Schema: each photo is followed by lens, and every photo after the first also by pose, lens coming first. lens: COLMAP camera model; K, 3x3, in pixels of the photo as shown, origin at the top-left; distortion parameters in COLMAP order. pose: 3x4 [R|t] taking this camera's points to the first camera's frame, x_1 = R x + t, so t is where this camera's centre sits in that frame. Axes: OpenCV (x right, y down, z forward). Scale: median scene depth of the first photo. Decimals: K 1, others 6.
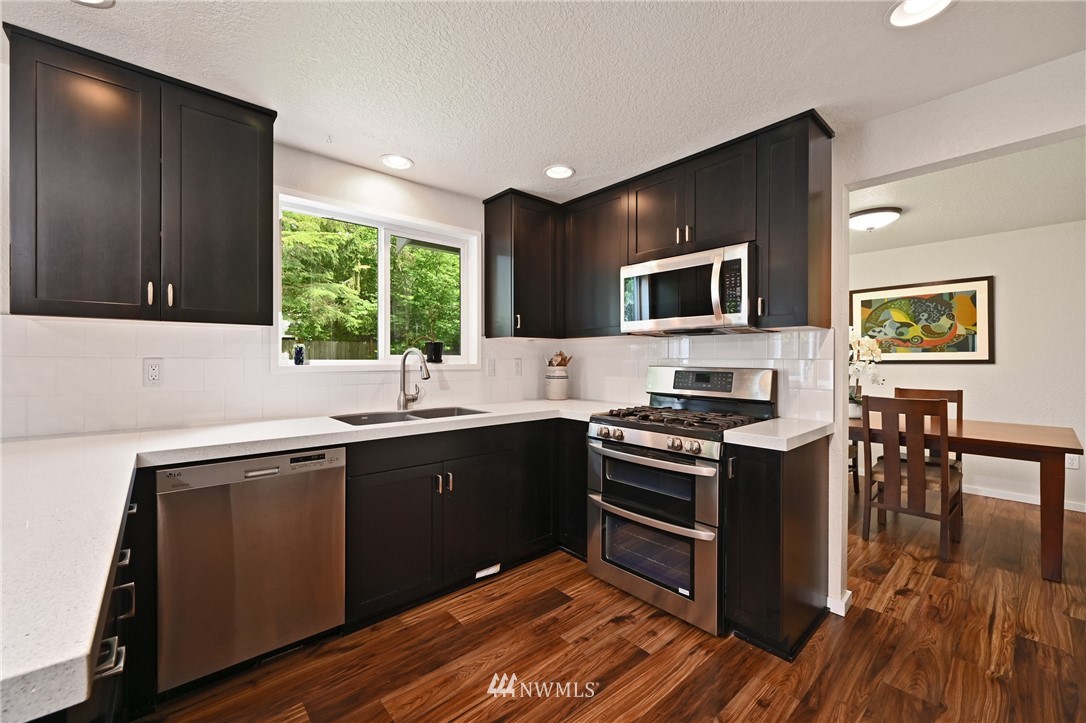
lens RADIAL K [[429.7, 0, 542.8], [0, 429.7, 369.0], [0, 0, 1]] dist [-0.003386, -0.000339]
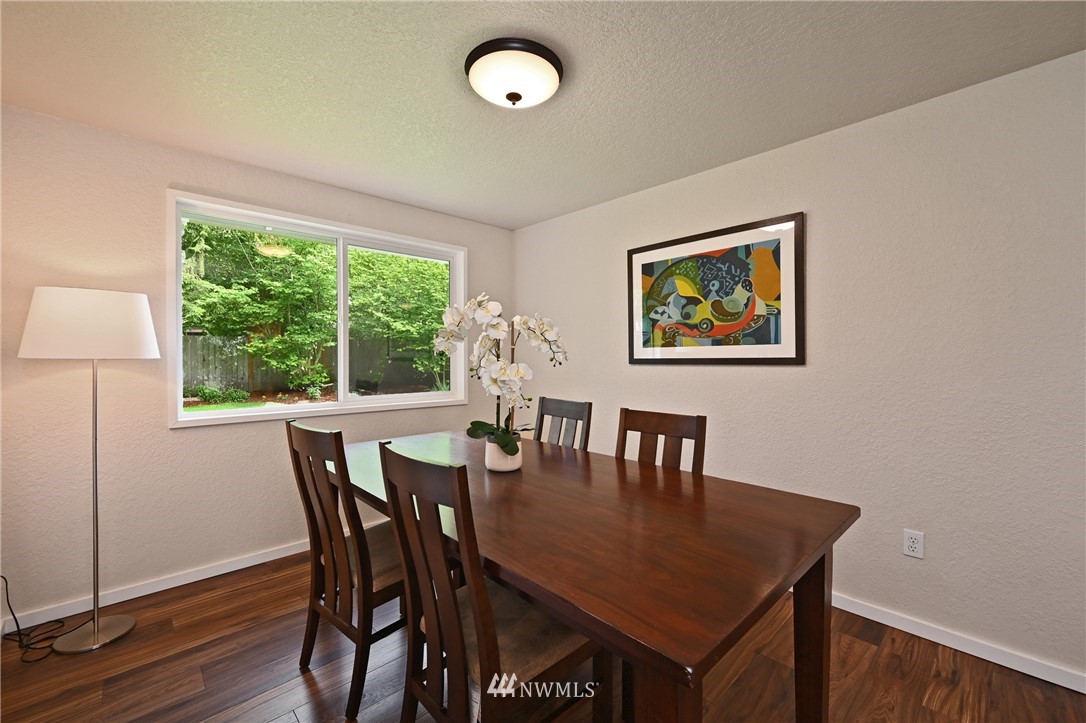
lens RADIAL K [[455.5, 0, 543.0], [0, 455.5, 359.3], [0, 0, 1]] dist [0.001533, 0.000021]
pose [[0.999687, 0.001036, 0.025007, 0.909538], [-0.000553, 0.999814, -0.019292, -0.010333], [-0.025022, 0.019272, 0.999501, 0.525220]]
